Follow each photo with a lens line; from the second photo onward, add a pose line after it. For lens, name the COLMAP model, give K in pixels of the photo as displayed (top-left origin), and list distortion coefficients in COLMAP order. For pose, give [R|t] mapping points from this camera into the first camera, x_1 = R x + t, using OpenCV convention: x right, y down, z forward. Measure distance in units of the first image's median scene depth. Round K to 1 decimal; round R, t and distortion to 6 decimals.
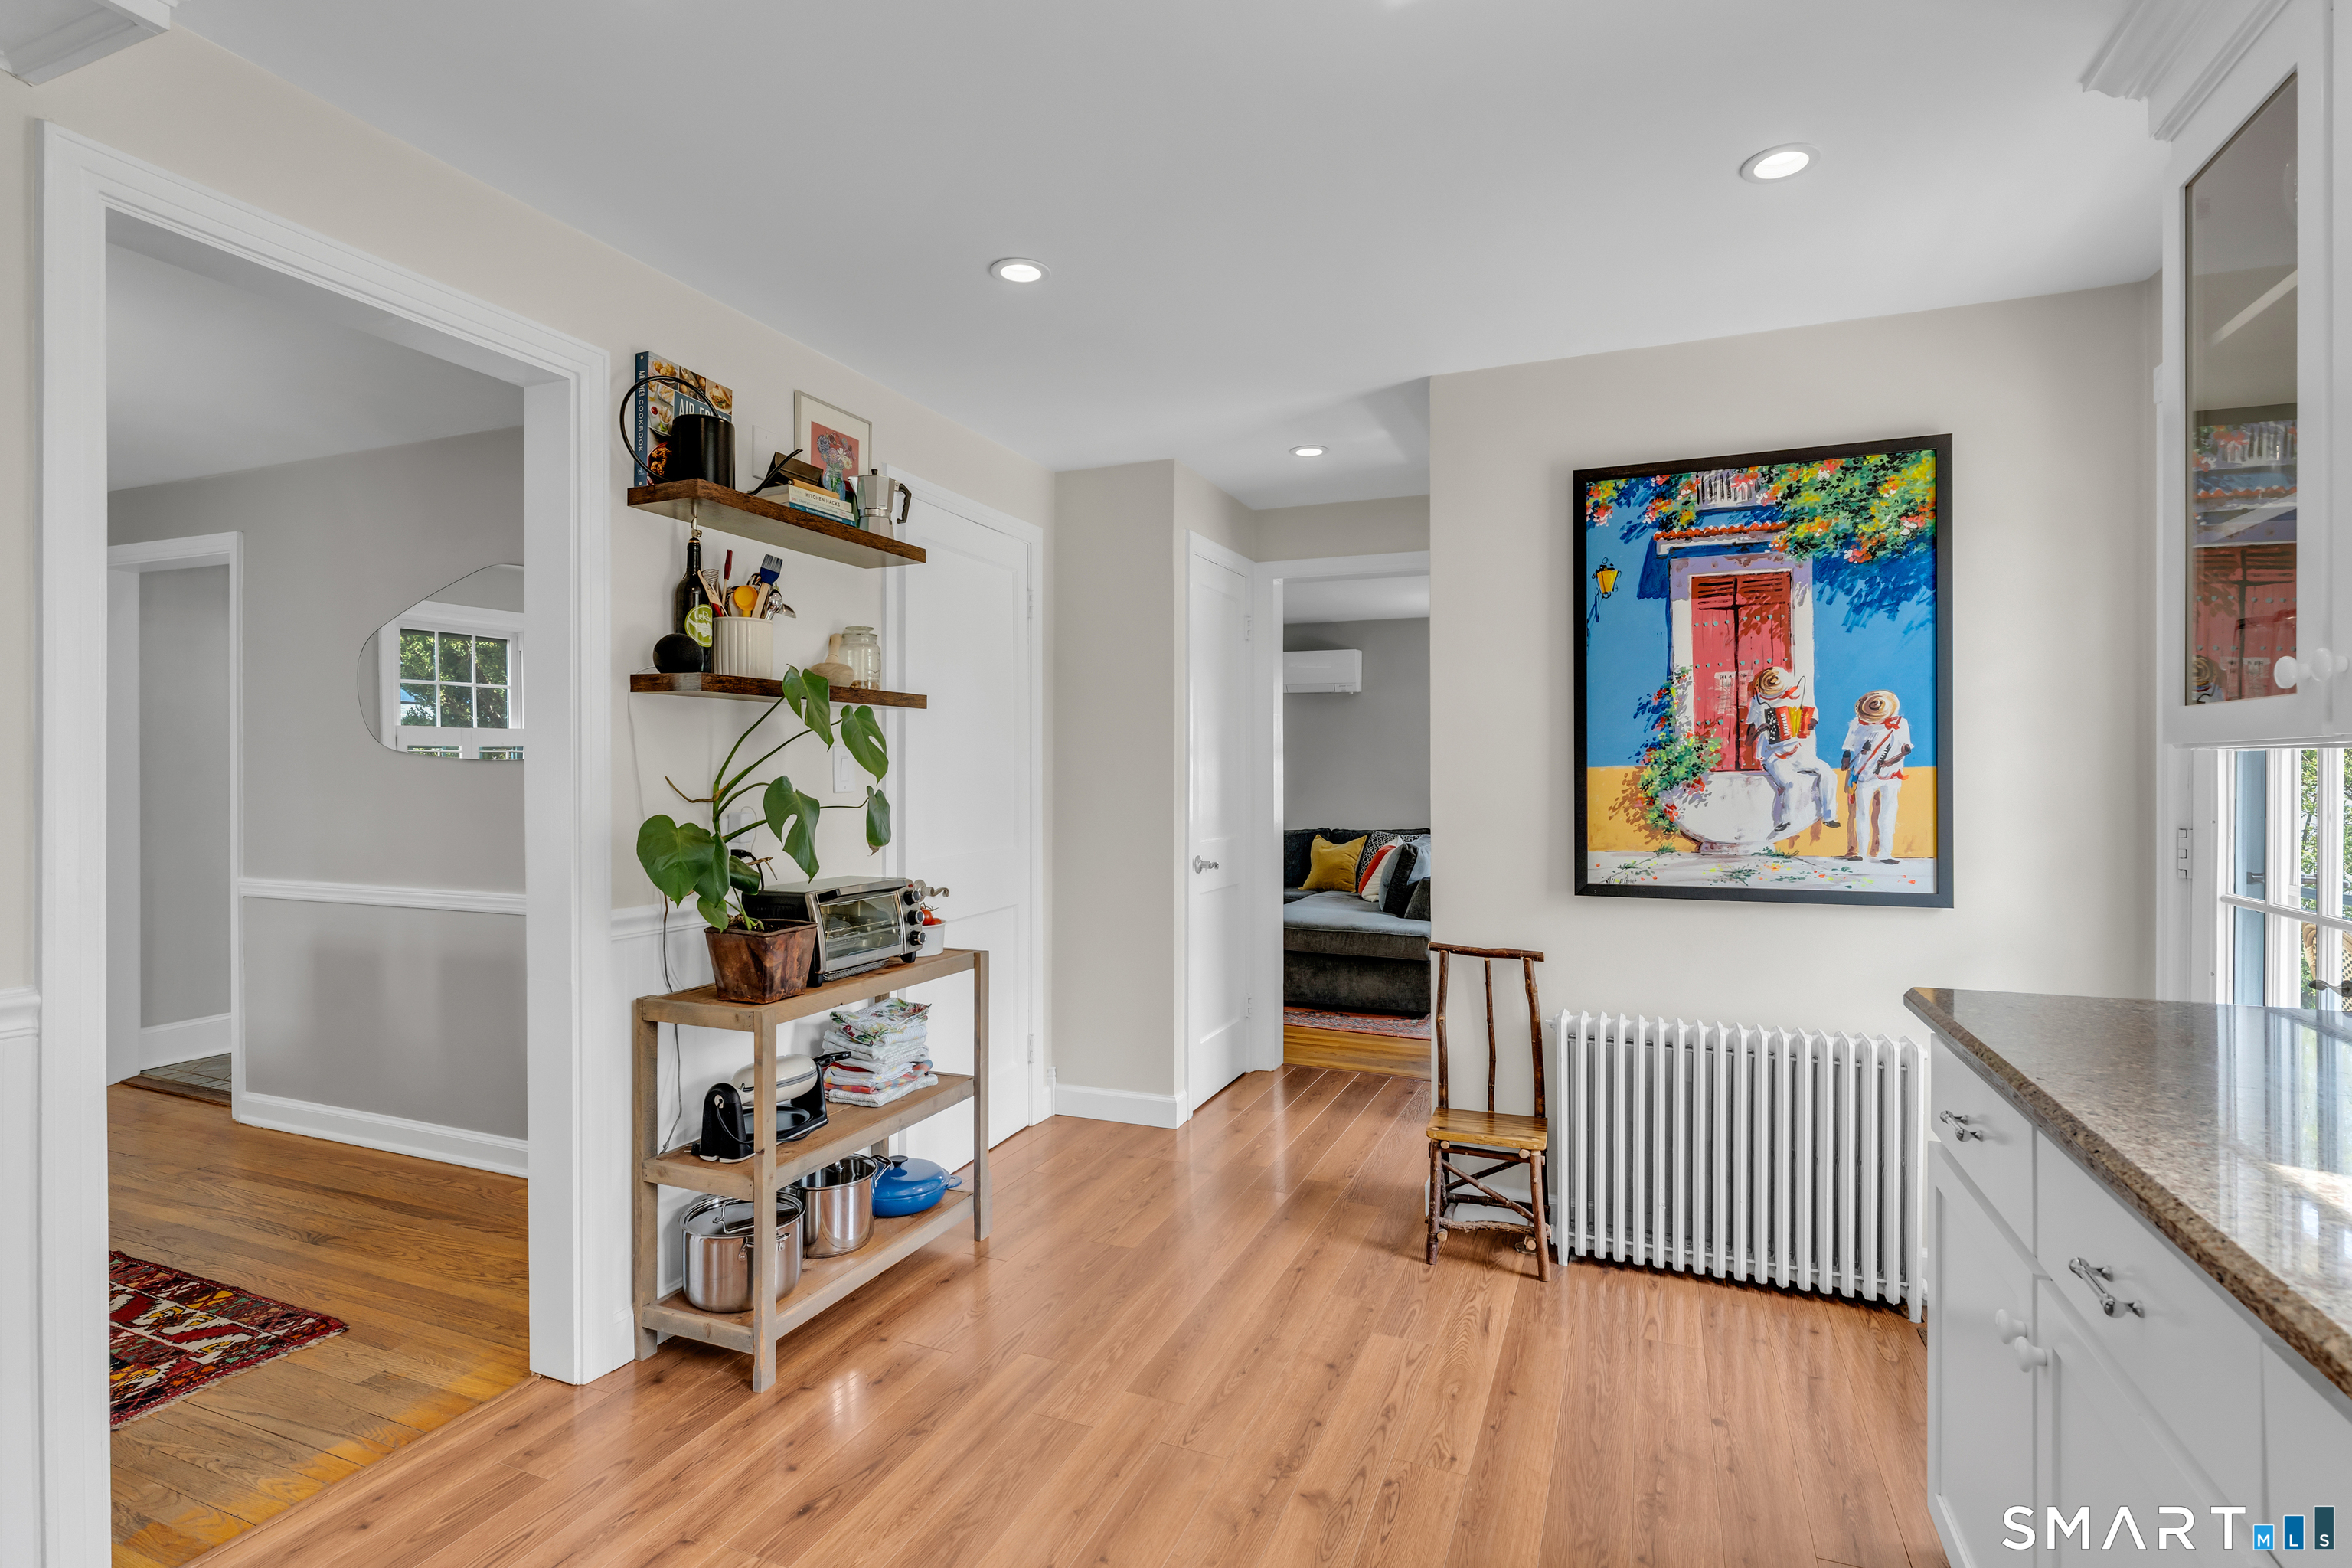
lens RADIAL K [[1120.3, 0, 1169.6], [0, 1120.3, 786.1], [0, 0, 1]] dist [-0.001573, 0.000195]
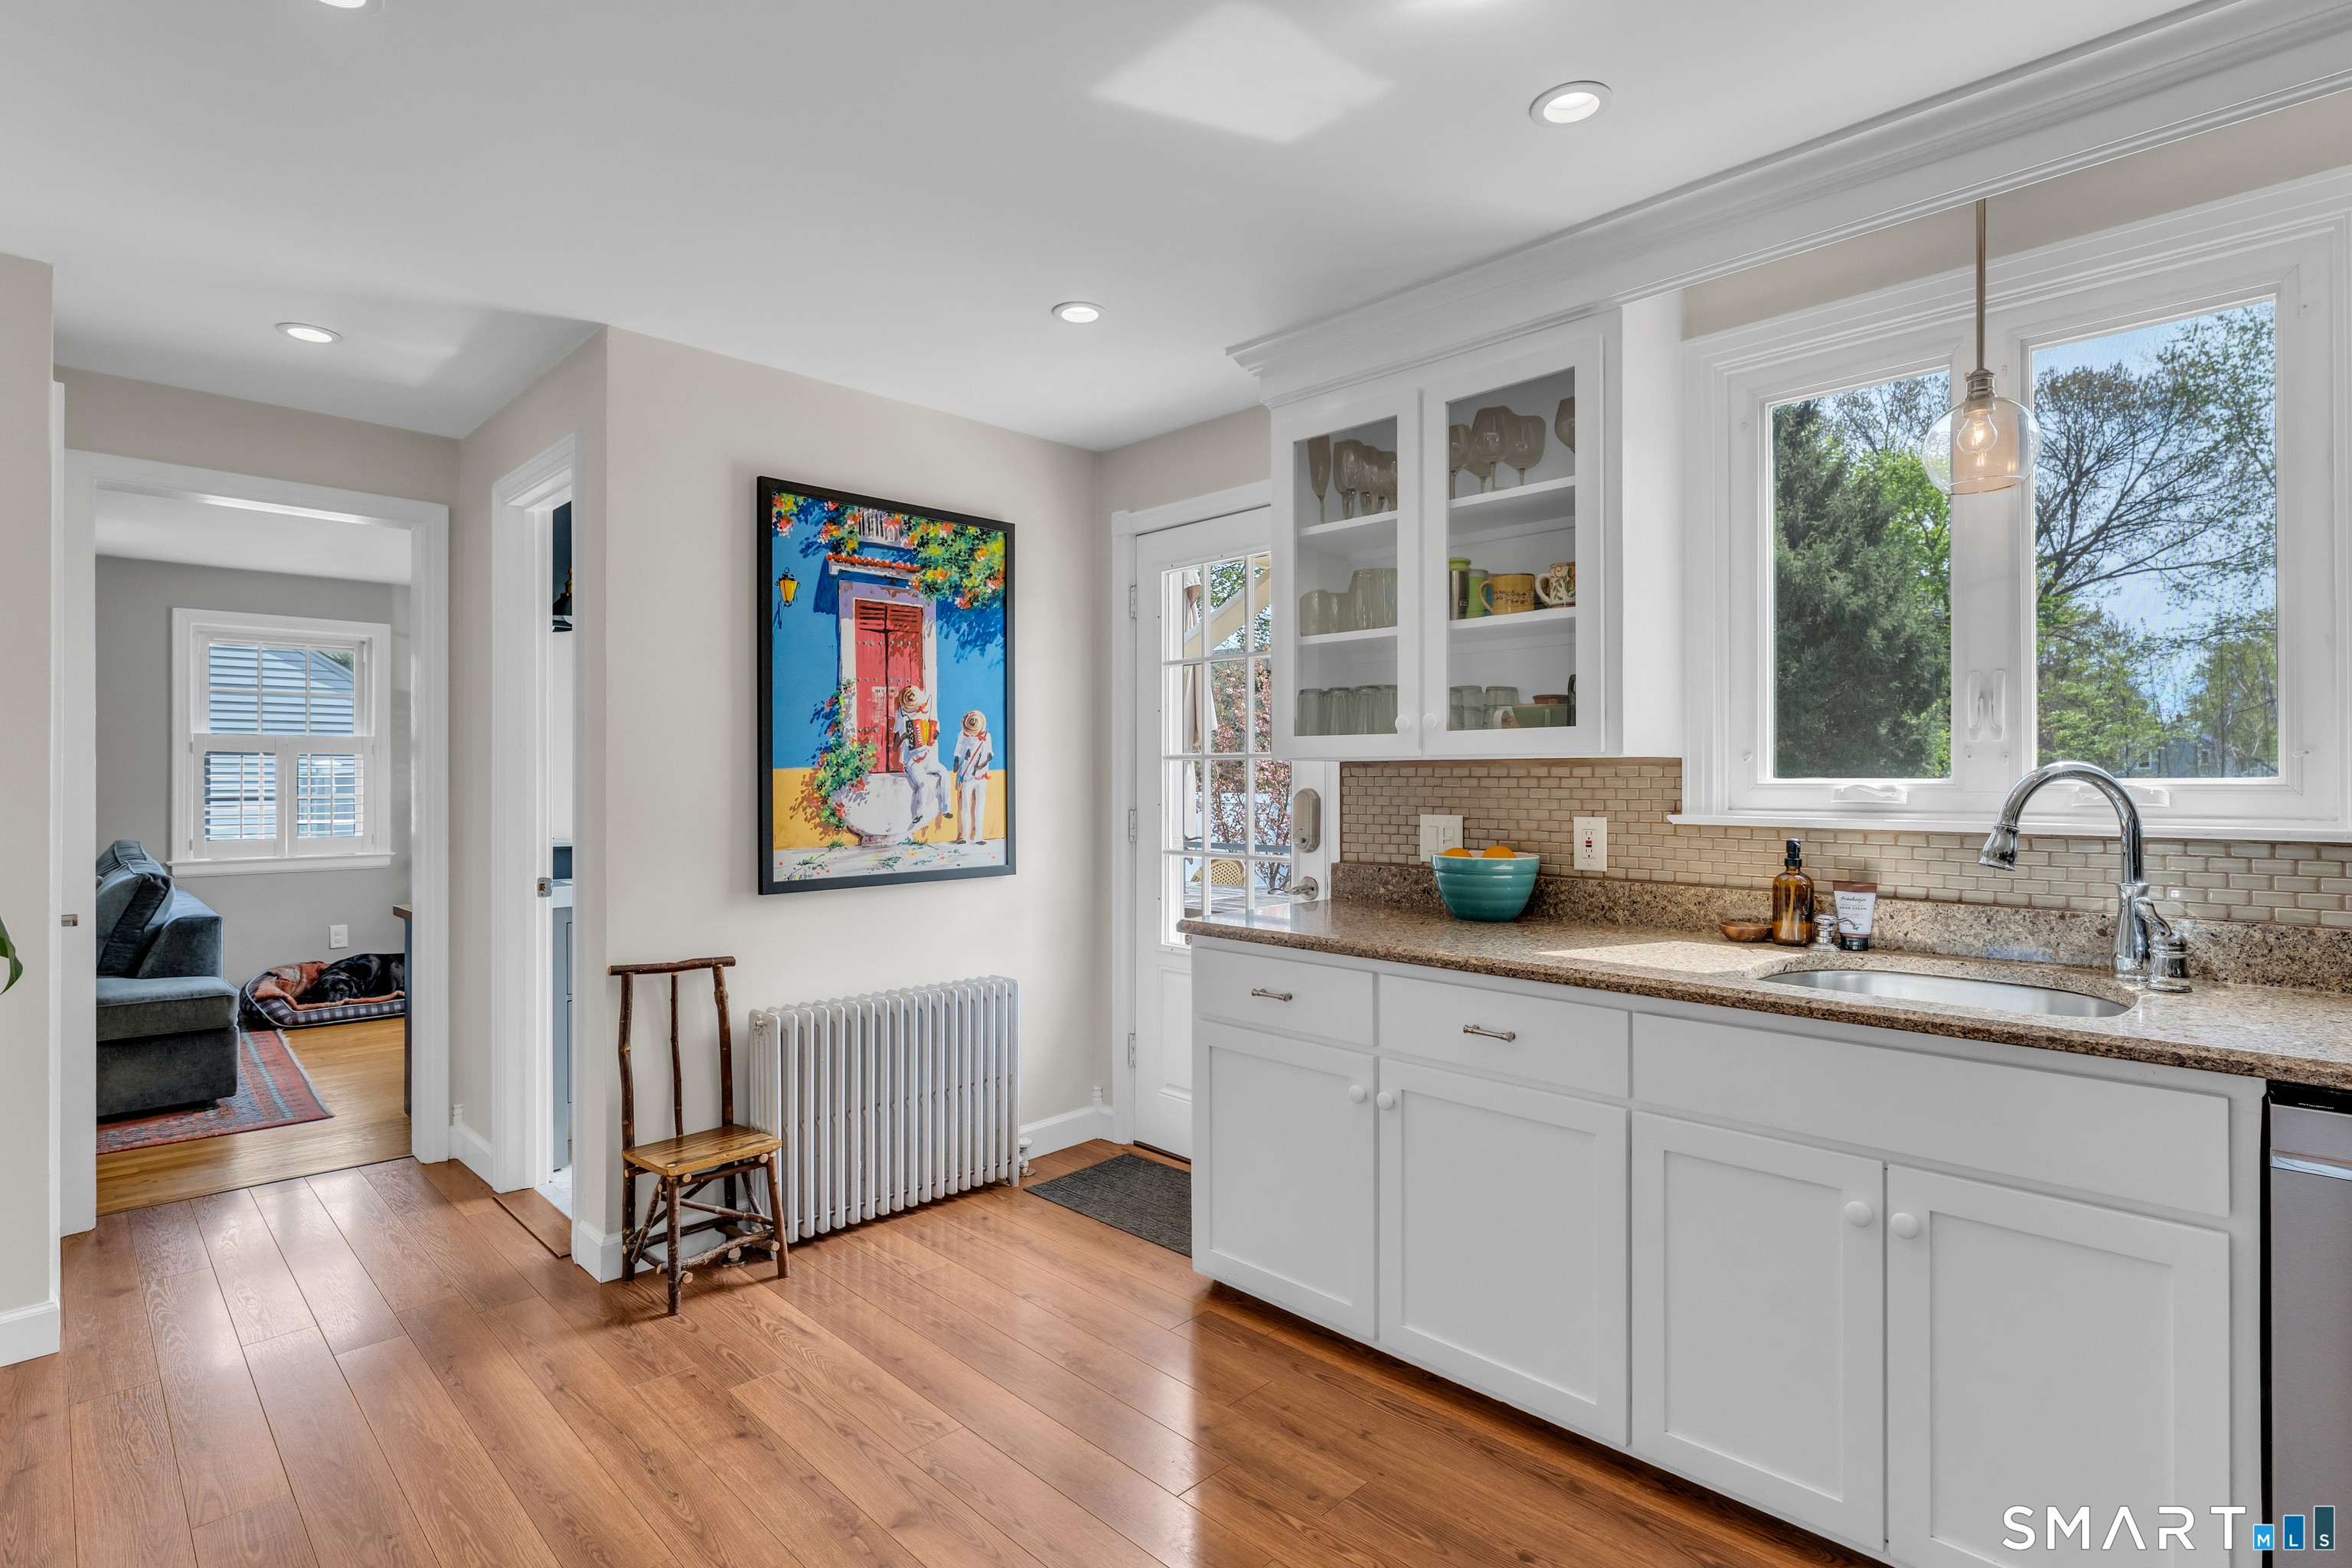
lens RADIAL K [[1143.4, 0, 1168.4], [0, 1143.4, 778.9], [0, 0, 1]] dist [-0.001103, -0.000105]
pose [[0.398465, -0.002481, 0.917180, -0.462938], [0.009642, 0.999952, -0.001484, -0.002514], [-0.917133, 0.009434, 0.398469, 0.262530]]
